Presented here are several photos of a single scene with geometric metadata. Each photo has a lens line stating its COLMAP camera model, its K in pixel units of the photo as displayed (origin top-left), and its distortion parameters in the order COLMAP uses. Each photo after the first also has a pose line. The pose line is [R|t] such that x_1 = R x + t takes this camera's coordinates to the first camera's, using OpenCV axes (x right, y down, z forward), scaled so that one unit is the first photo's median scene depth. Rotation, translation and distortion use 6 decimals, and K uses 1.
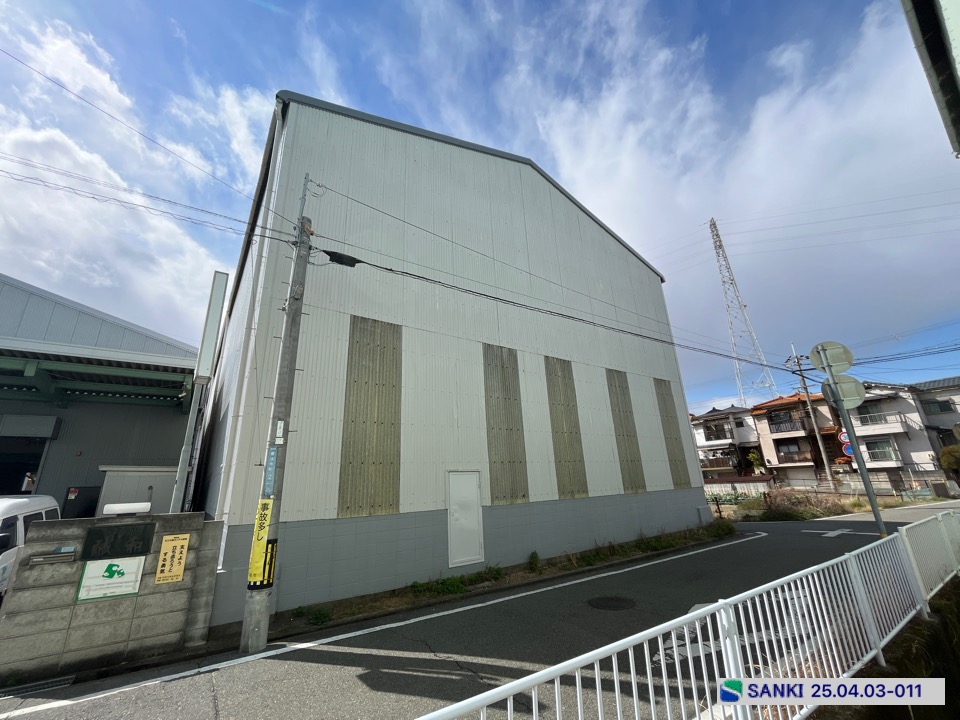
lens RADIAL K [[385.6, 0, 483.1], [0, 385.6, 359.7], [0, 0, 1]] dist [-0.002762, 0.000125]
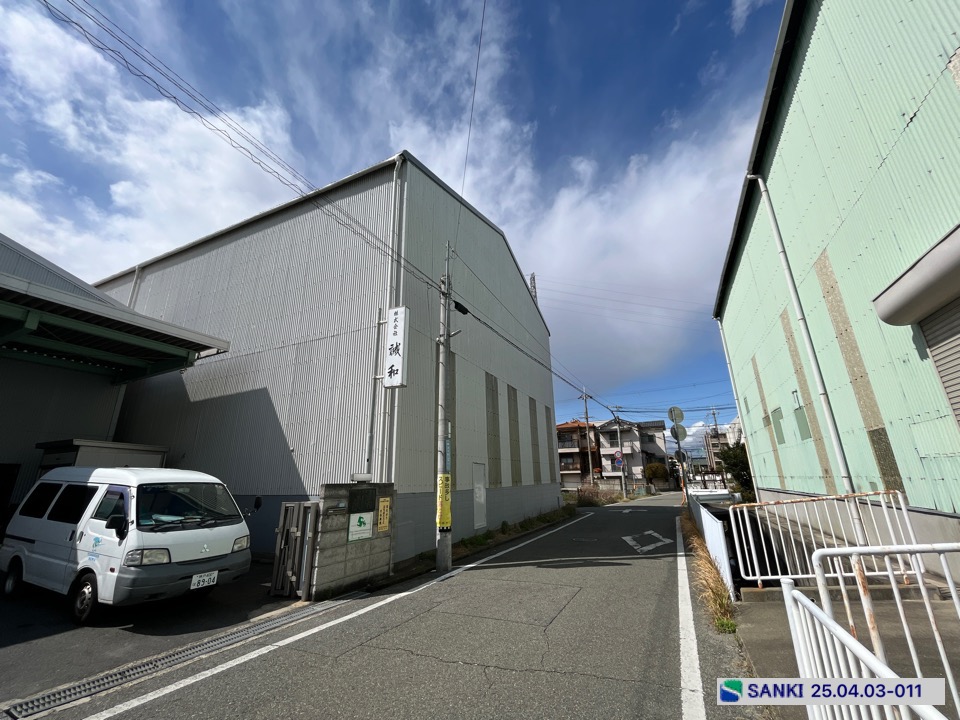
lens RADIAL K [[385.6, 0, 464.6], [0, 385.6, 350.8], [0, 0, 1]] dist [-0.002762, 0.000125]
pose [[0.875831, 0.177771, 0.448685, -0.260867], [-0.165887, 0.983932, -0.066026, -0.005340], [-0.453213, -0.016604, 0.891248, -0.076533]]
